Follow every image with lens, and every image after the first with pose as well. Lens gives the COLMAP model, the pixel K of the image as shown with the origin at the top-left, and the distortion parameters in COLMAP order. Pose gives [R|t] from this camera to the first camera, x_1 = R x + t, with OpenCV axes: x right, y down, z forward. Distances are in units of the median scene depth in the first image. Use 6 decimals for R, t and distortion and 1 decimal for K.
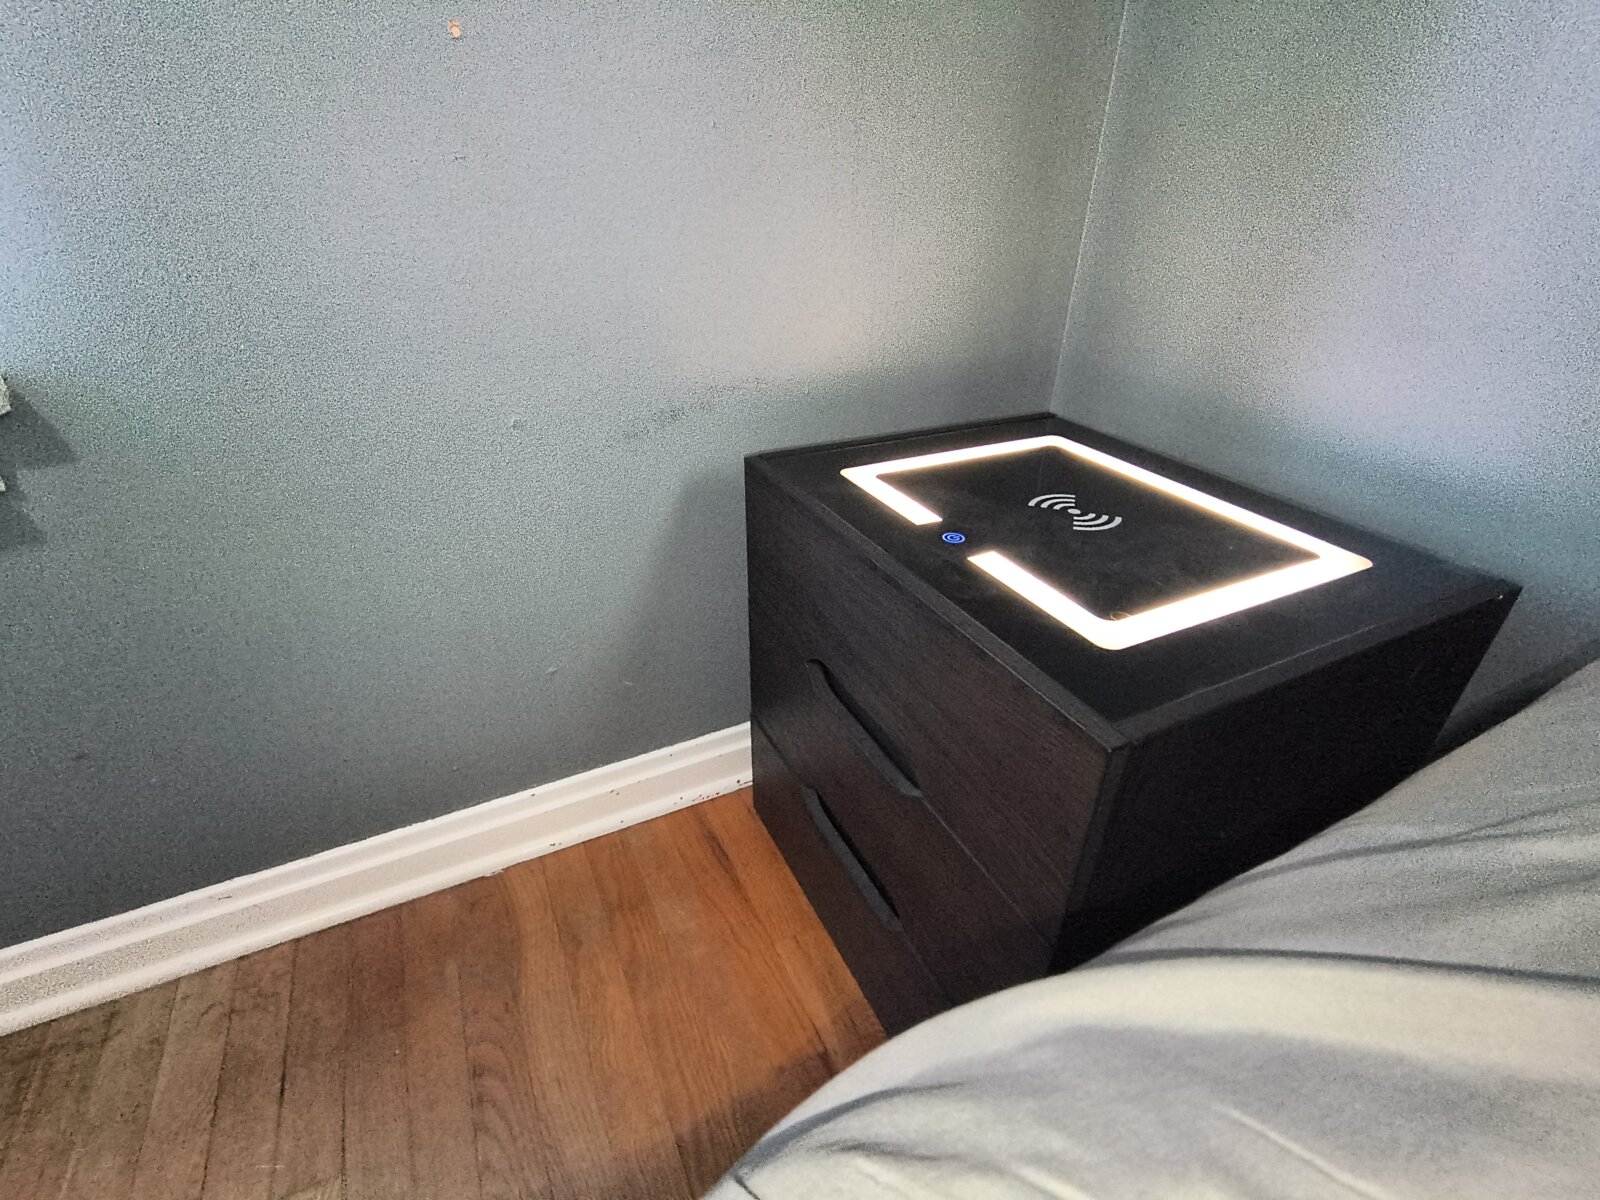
lens RADIAL K [[738.5, 0, 810.2], [0, 738.5, 600.3], [0, 0, 1]] dist [0.014070, -0.010601]
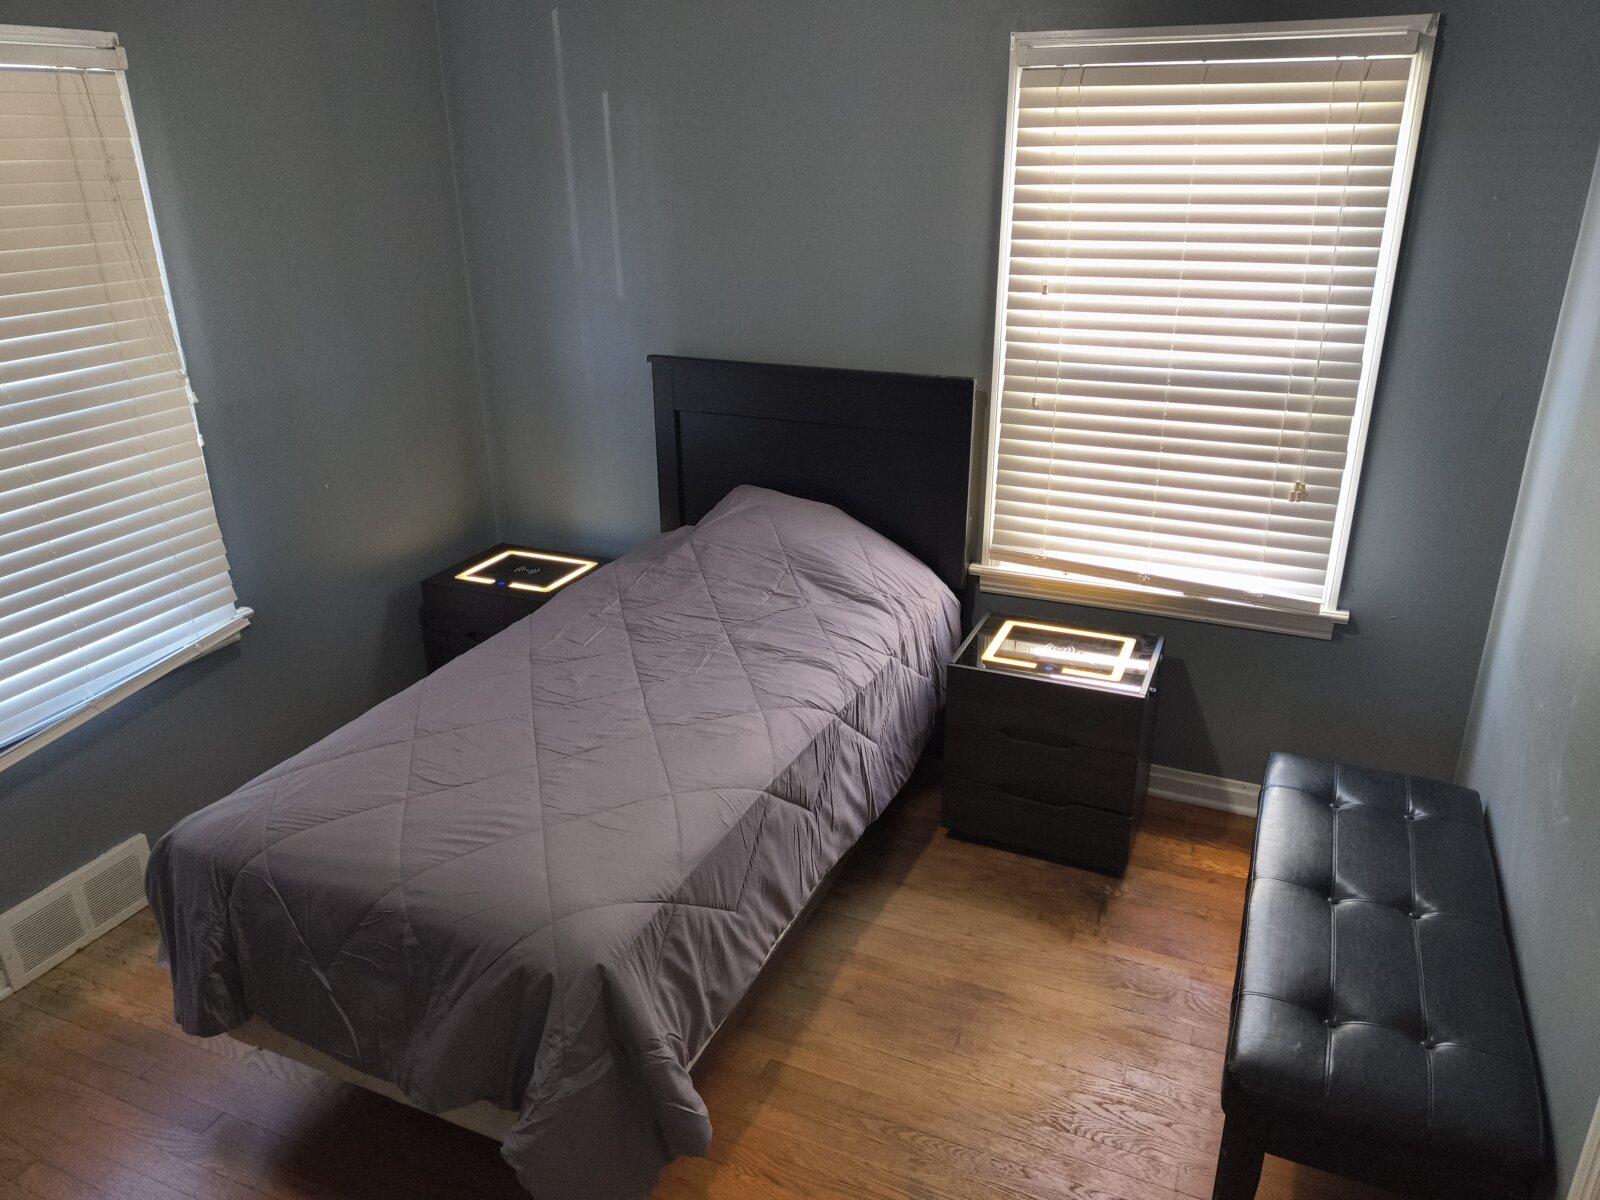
lens RADIAL K [[1170.5, 0, 800.0], [0, 1170.5, 600.0], [0, 0, 1]] dist [0.002739, -0.003131]
pose [[0.761768, -0.260028, 0.593377, -2.117751], [0.346794, 0.937308, -0.034464, 0.695354], [-0.547215, 0.232033, 0.804187, -4.420903]]
